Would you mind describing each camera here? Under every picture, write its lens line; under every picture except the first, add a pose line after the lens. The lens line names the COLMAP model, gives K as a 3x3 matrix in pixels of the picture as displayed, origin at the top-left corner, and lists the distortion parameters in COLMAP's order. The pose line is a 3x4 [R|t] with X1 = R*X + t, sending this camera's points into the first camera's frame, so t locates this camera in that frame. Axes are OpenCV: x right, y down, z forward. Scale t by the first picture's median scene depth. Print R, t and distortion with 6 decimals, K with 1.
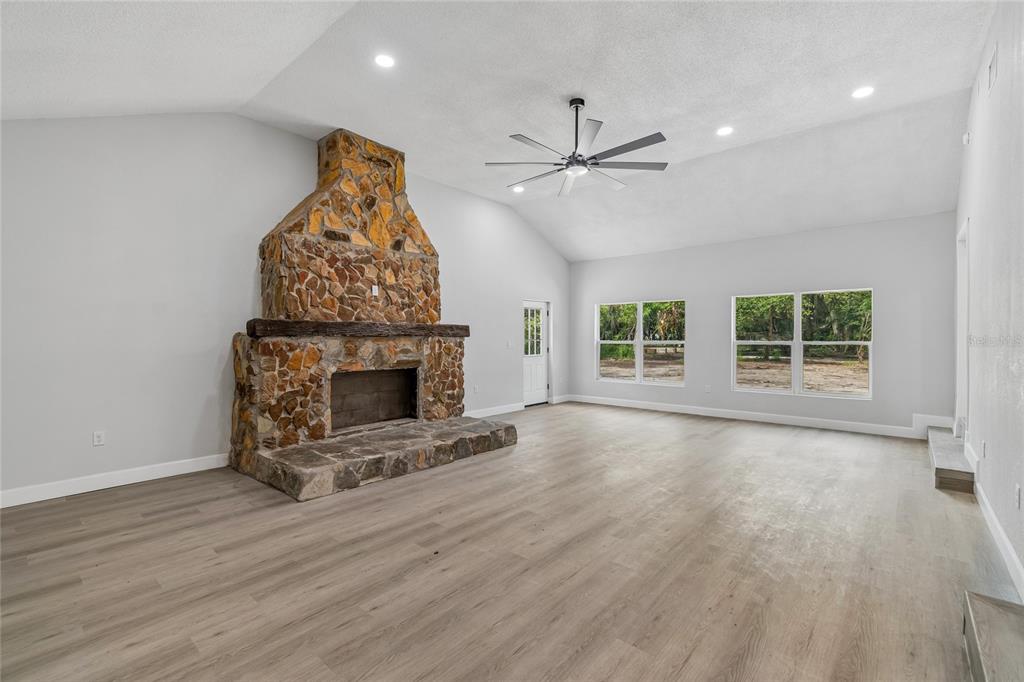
lens RADIAL K [[453.4, 0, 526.9], [0, 453.4, 335.5], [0, 0, 1]] dist [0.002010, -0.001827]
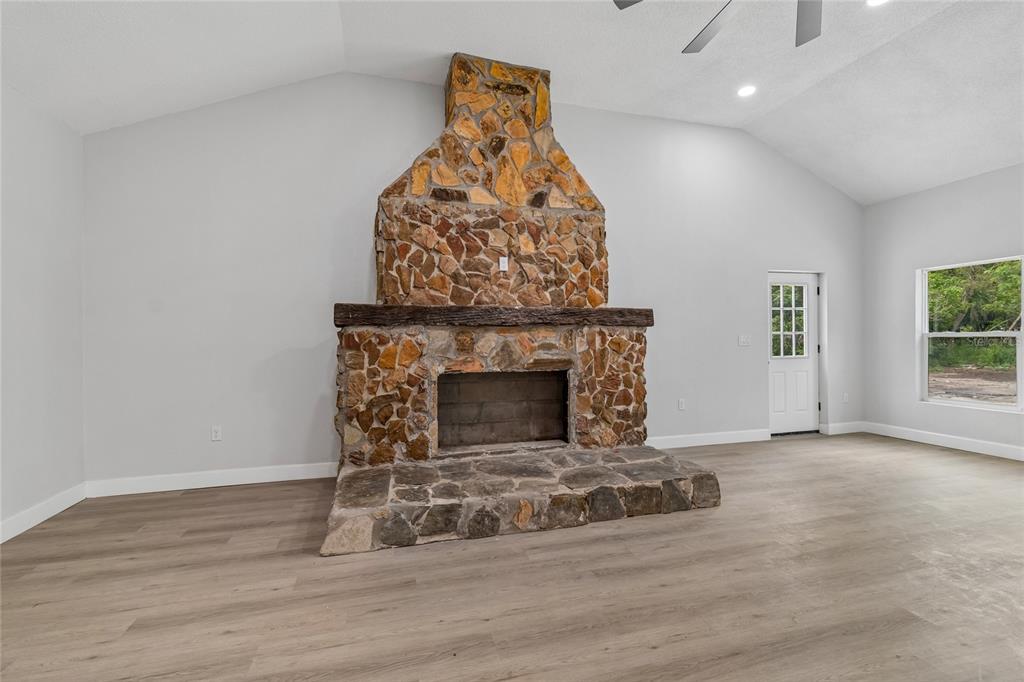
lens RADIAL K [[453.4, 0, 525.1], [0, 453.4, 341.7], [0, 0, 1]] dist [0.002010, -0.001827]
pose [[0.826224, -0.007429, -0.563292, 0.111844], [0.011810, 0.999922, 0.004134, 0.025622], [0.563217, -0.010068, 0.826247, 0.427425]]
